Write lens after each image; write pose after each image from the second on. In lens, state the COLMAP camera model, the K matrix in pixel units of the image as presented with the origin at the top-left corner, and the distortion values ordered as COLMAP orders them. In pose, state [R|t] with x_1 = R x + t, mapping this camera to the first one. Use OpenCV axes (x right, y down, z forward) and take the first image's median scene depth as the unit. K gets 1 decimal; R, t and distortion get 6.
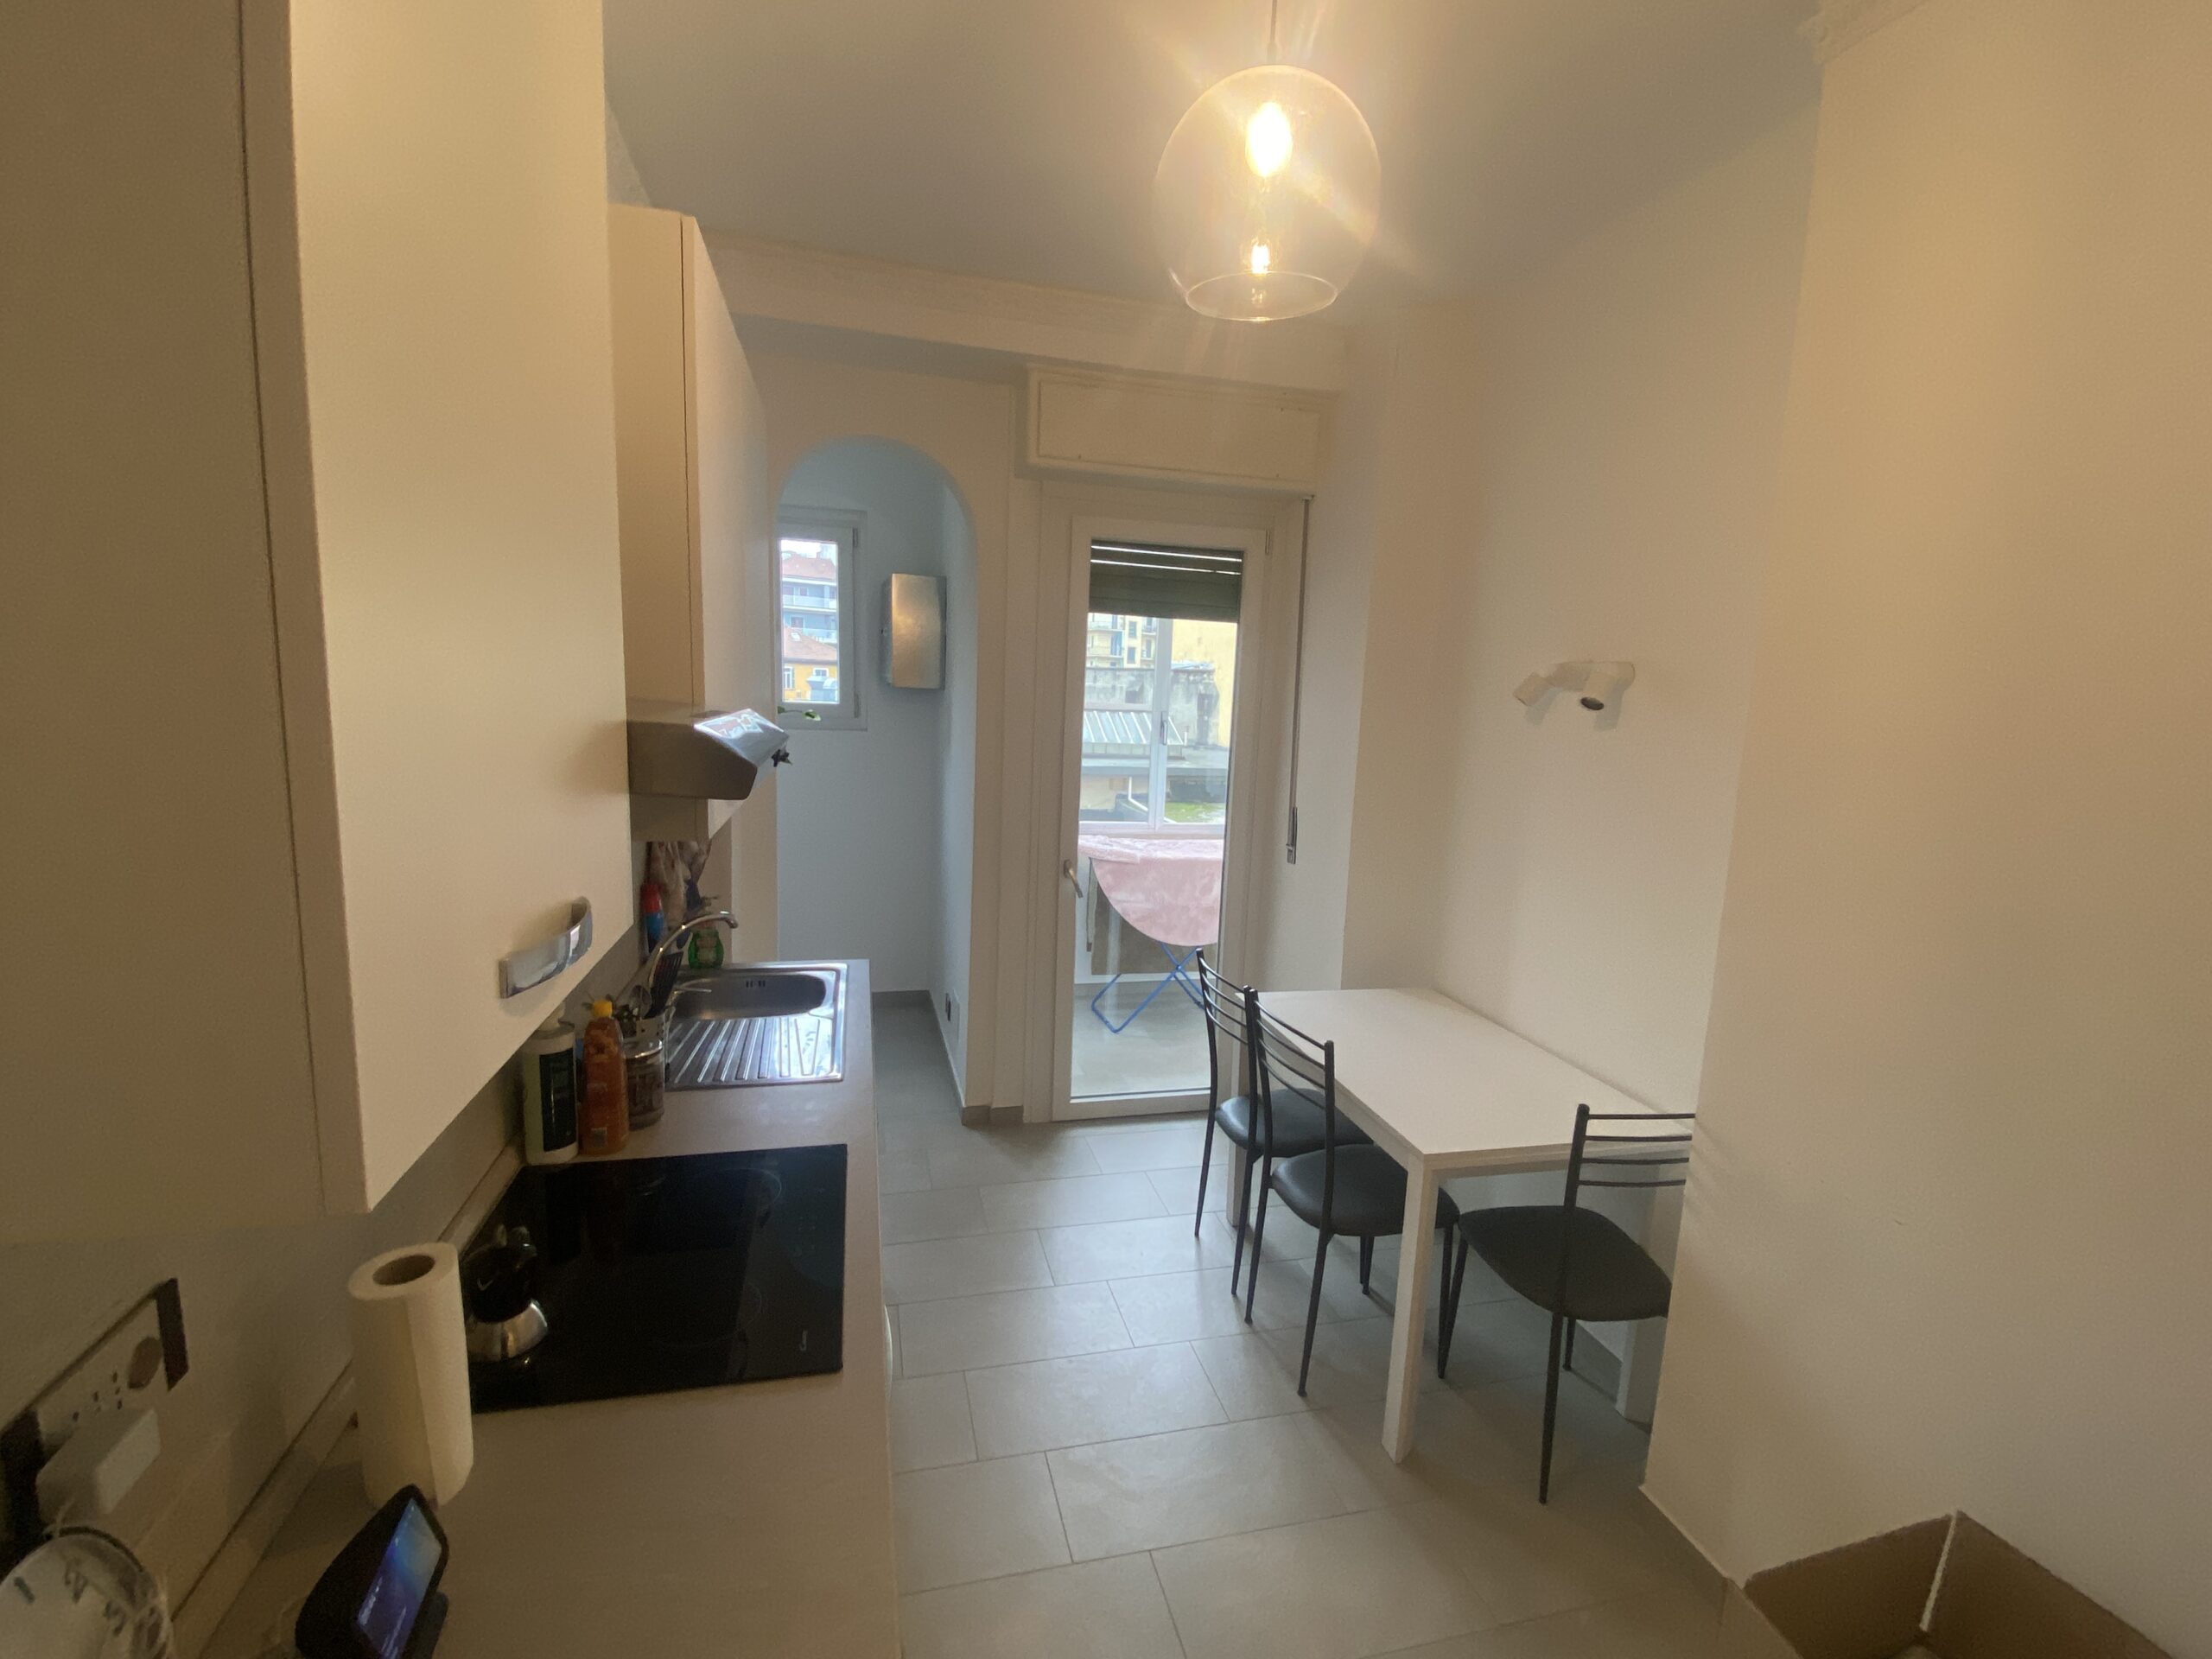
lens RADIAL K [[983.4, 0, 1082.4], [0, 983.4, 827.9], [0, 0, 1]] dist [0.059787, -0.057658]
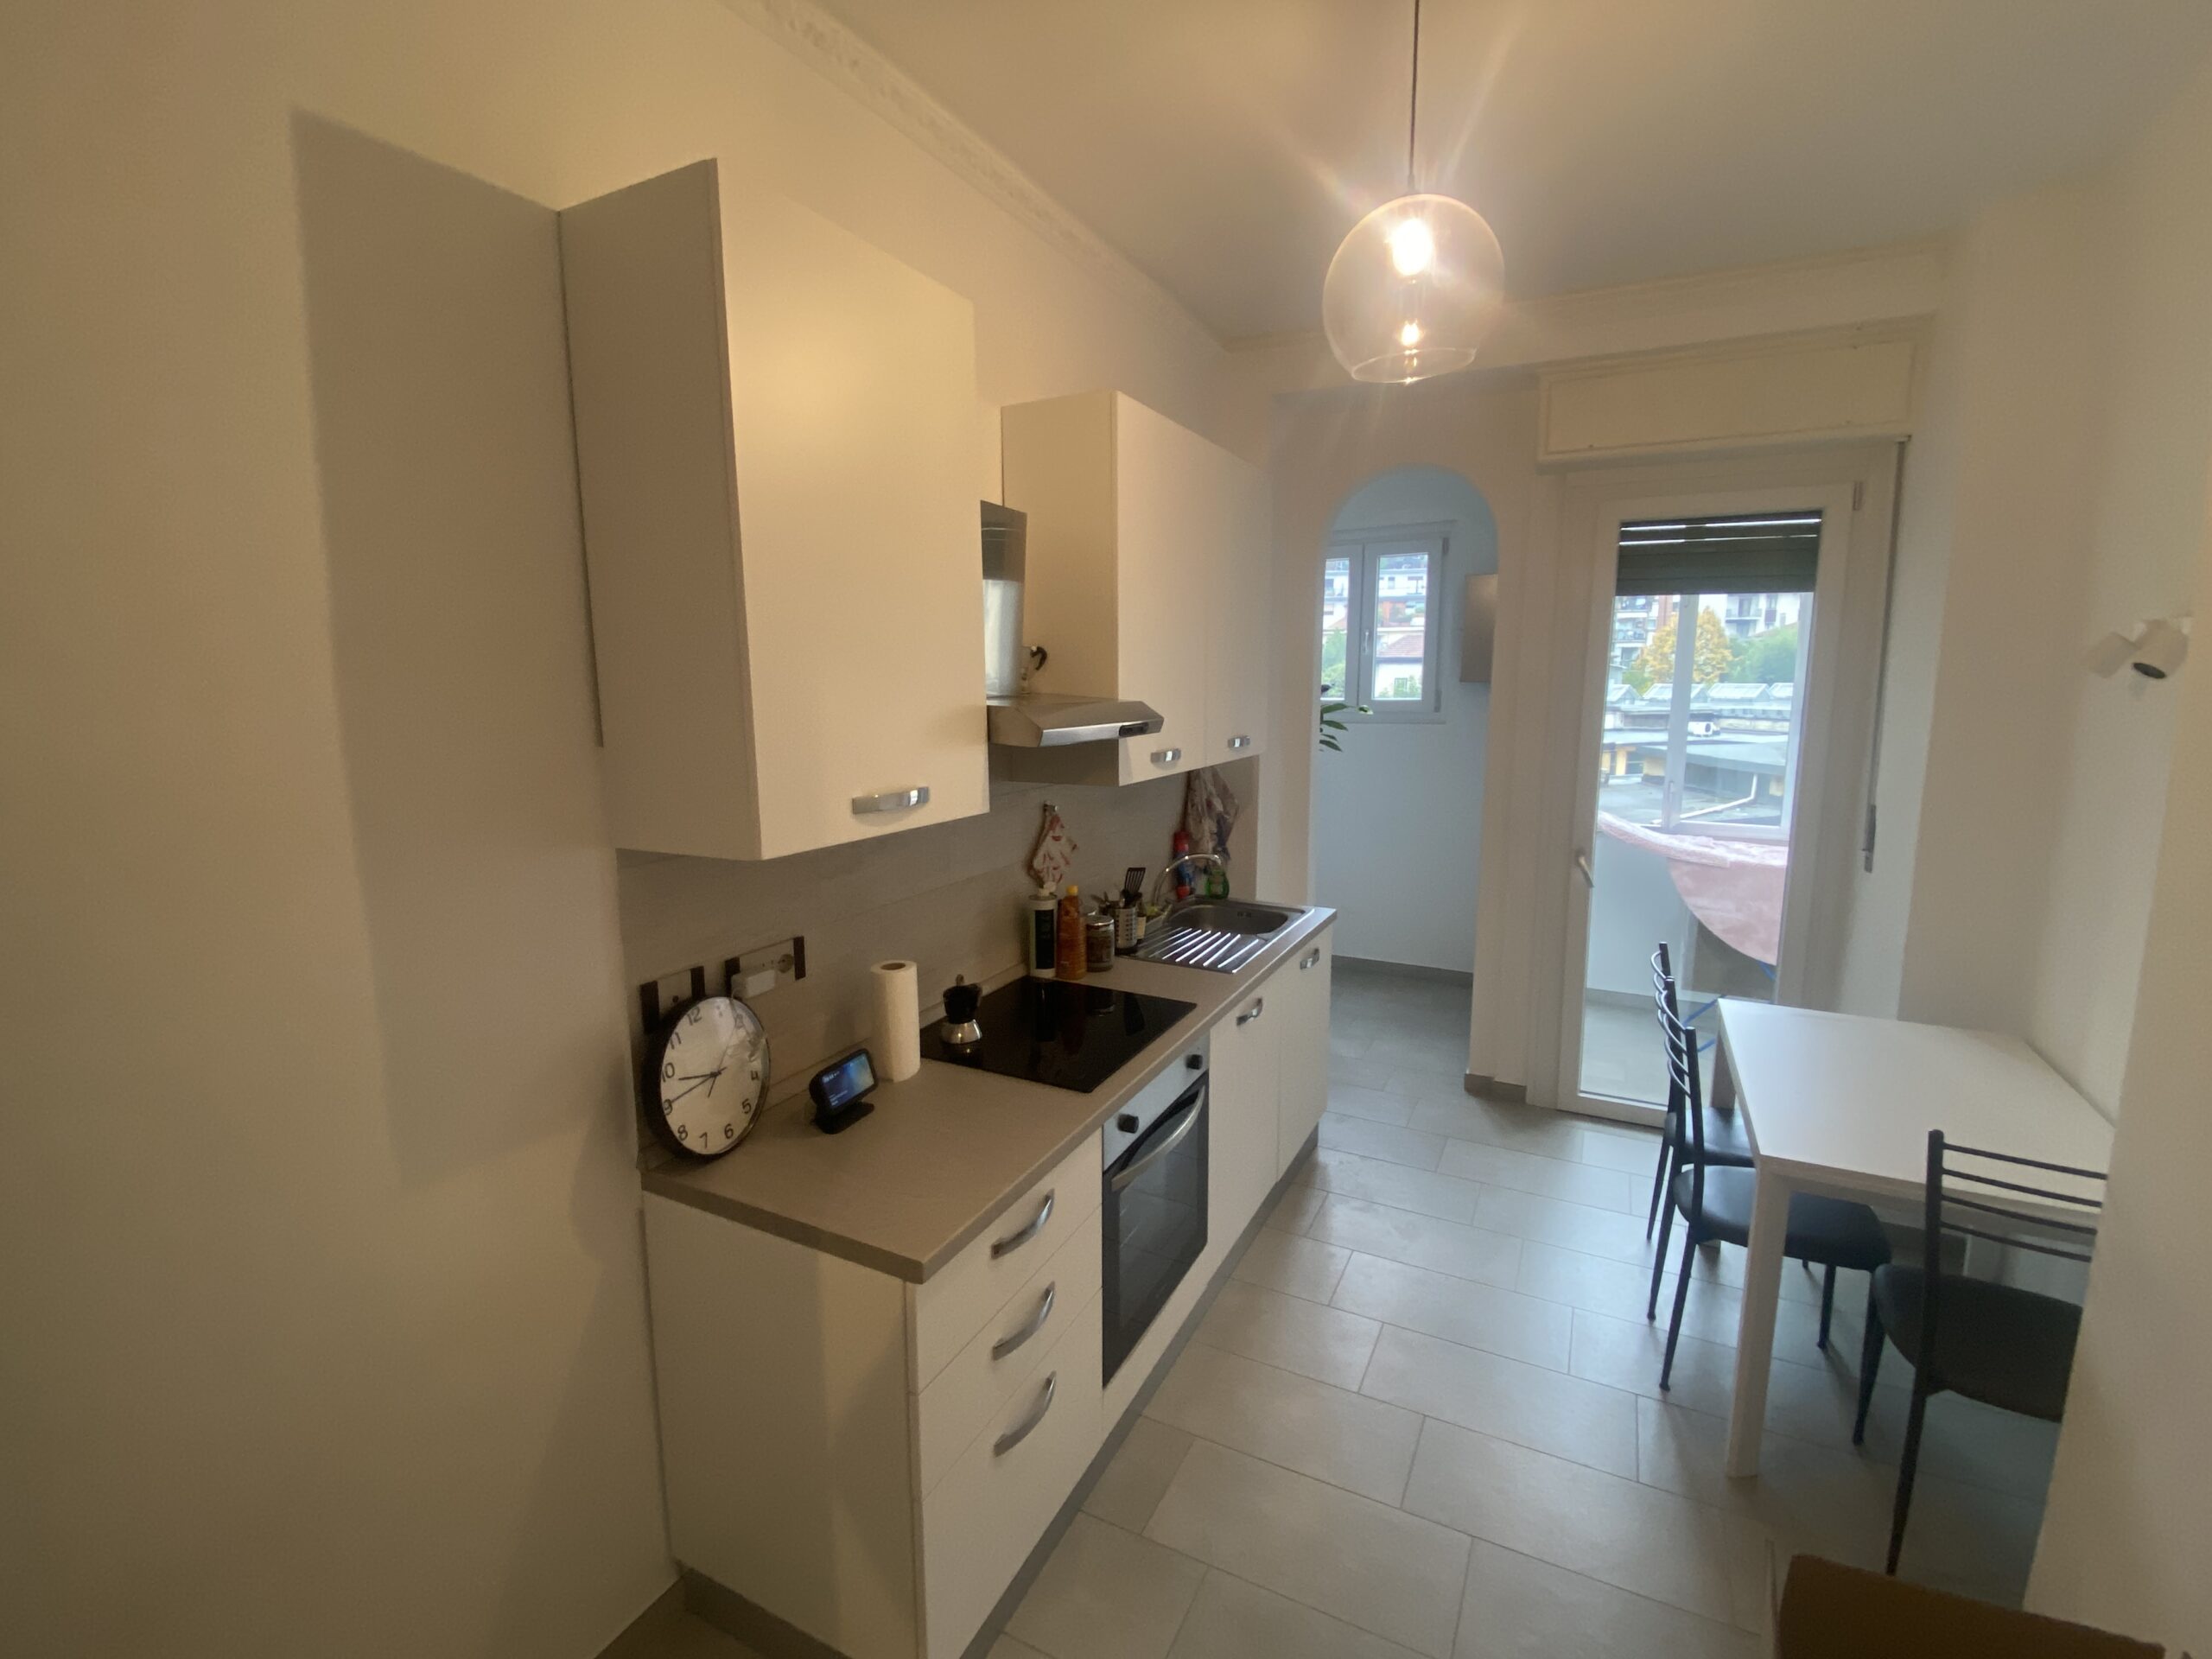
lens RADIAL K [[983.4, 0, 1082.4], [0, 983.4, 827.9], [0, 0, 1]] dist [0.059787, -0.057658]
pose [[0.740322, 0.060636, -0.669512, 0.296106], [-0.063867, 0.997763, 0.019743, 0.025443], [0.669212, 0.028144, 0.742539, -0.086818]]
